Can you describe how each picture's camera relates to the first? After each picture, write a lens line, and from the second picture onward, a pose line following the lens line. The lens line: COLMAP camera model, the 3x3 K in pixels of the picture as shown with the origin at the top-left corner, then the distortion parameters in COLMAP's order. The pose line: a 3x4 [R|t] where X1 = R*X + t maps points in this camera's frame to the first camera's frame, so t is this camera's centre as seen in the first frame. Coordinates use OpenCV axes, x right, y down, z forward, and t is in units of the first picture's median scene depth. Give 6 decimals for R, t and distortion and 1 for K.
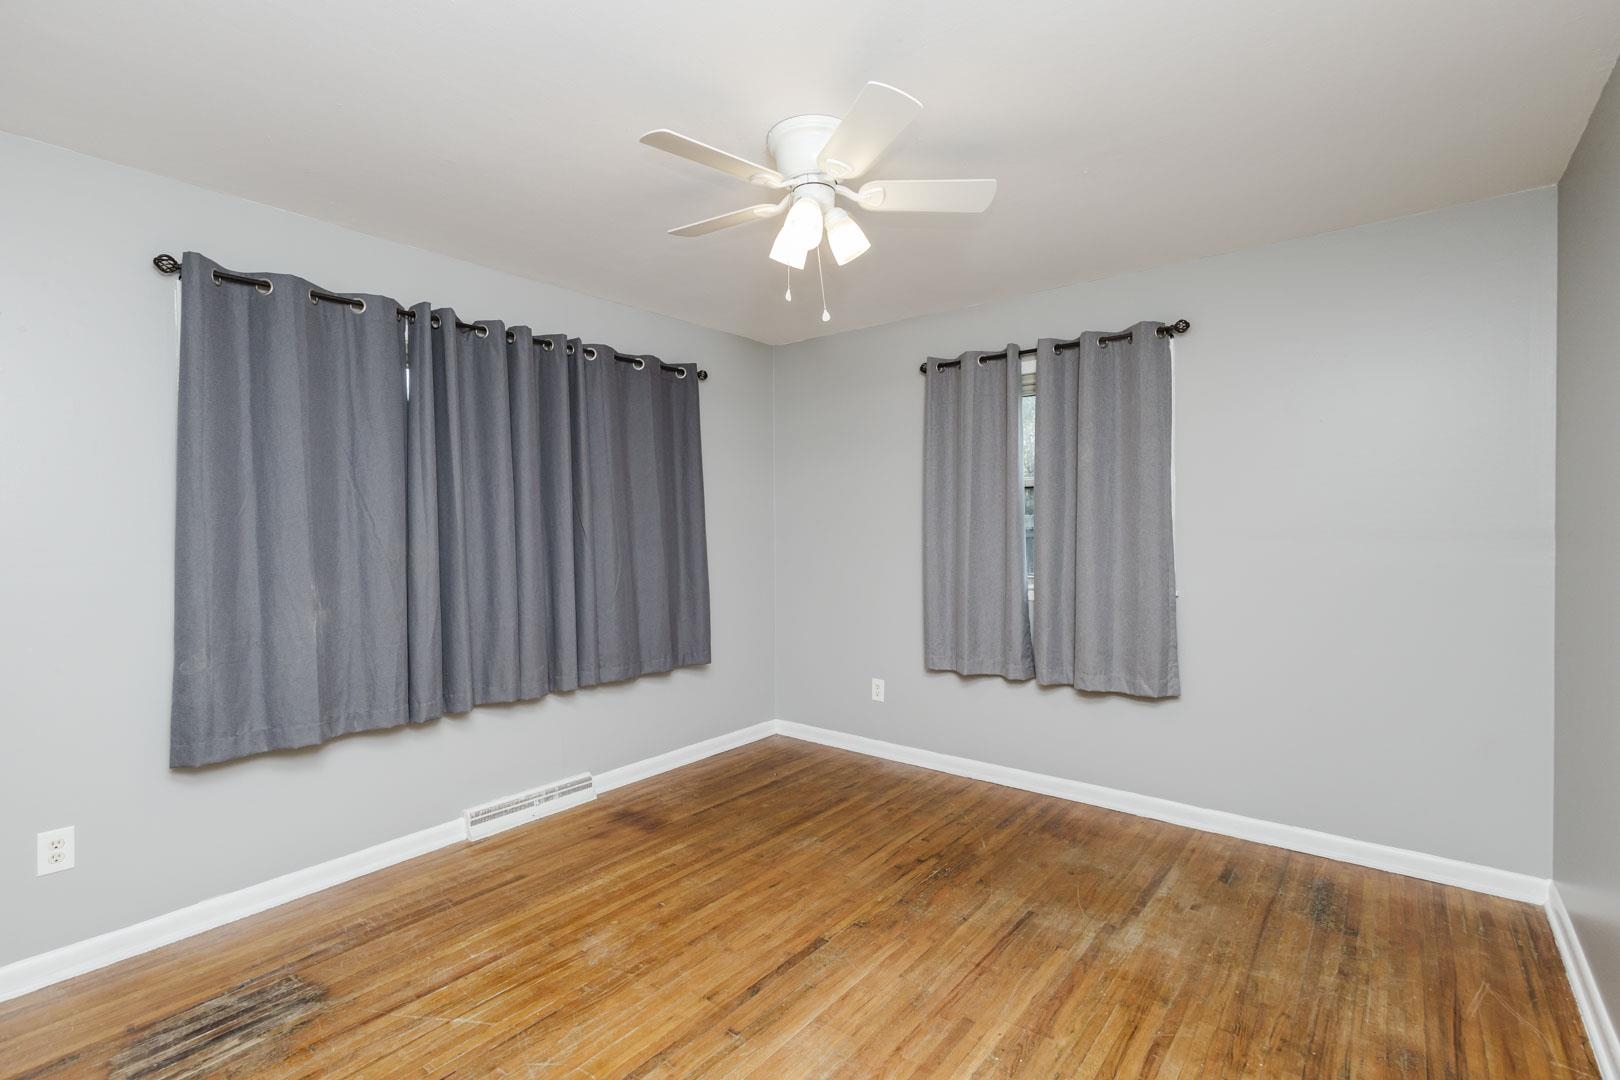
lens RADIAL K [[734.6, 0, 810.0], [0, 734.6, 540.0], [0, 0, 1]] dist [-0.000932, -0.000735]
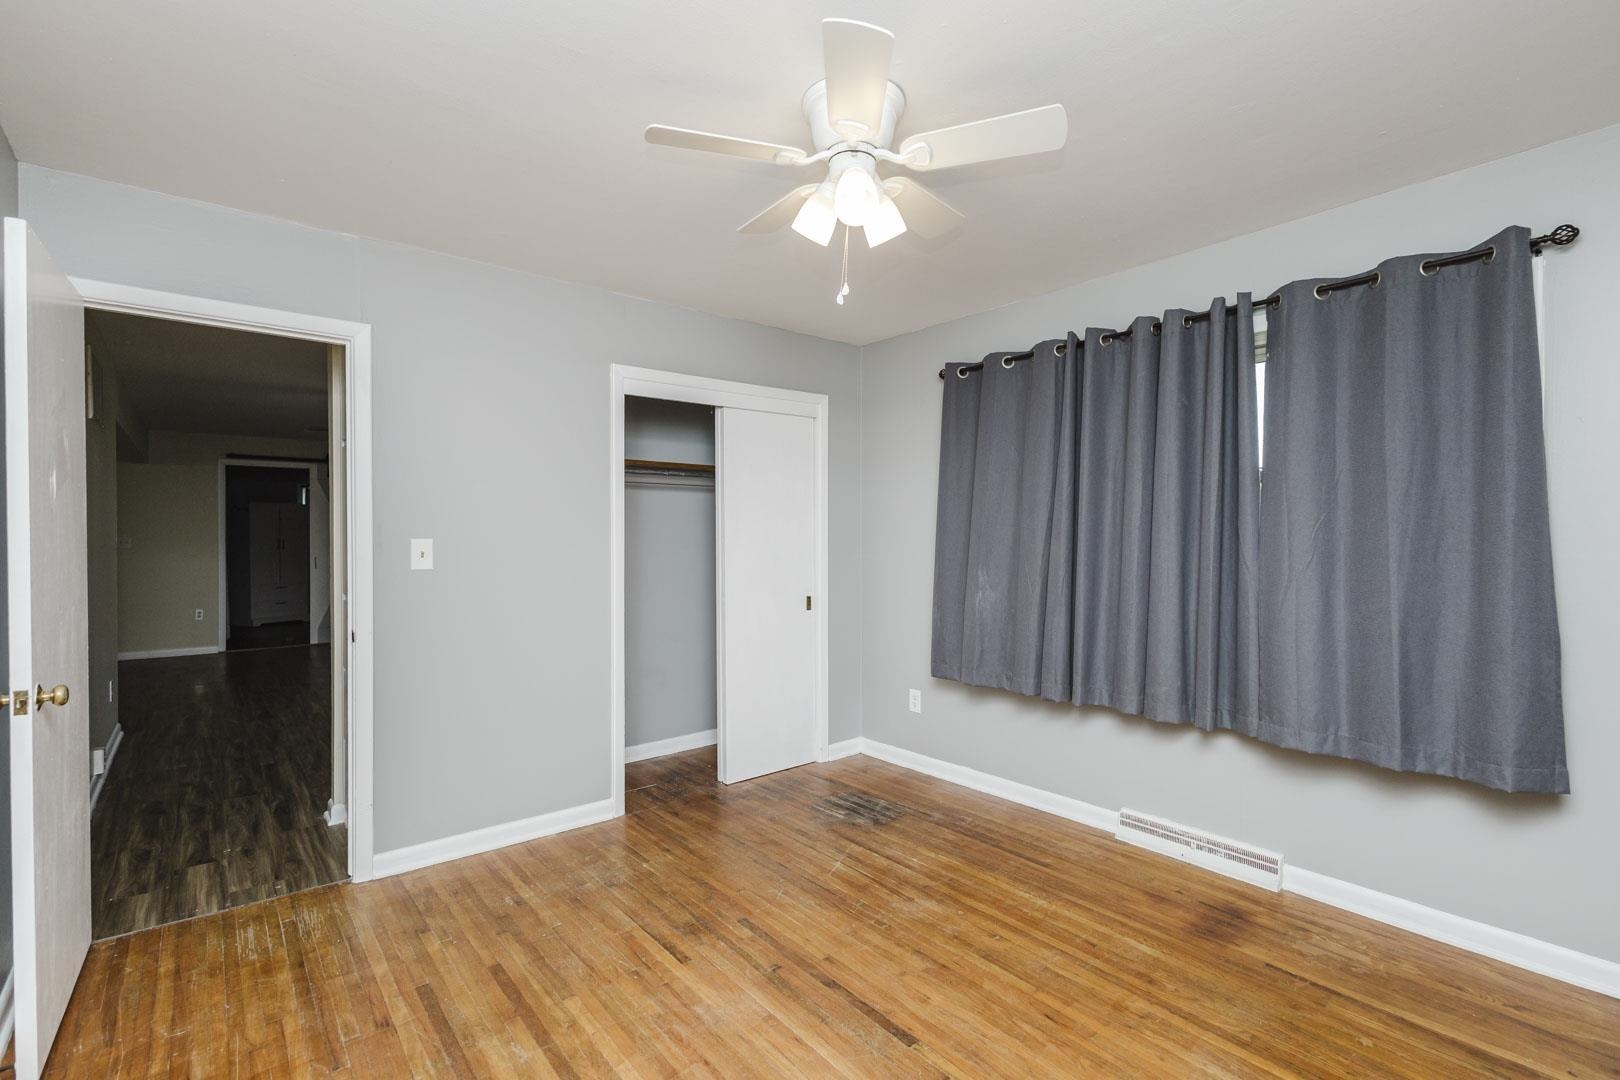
lens RADIAL K [[734.6, 0, 810.0], [0, 734.6, 540.0], [0, 0, 1]] dist [-0.000932, -0.000735]
pose [[-0.206617, 0.018447, -0.978248, 0.753411], [-0.013867, 0.999667, 0.021780, -0.025817], [0.978324, 0.018066, -0.206292, 0.954316]]
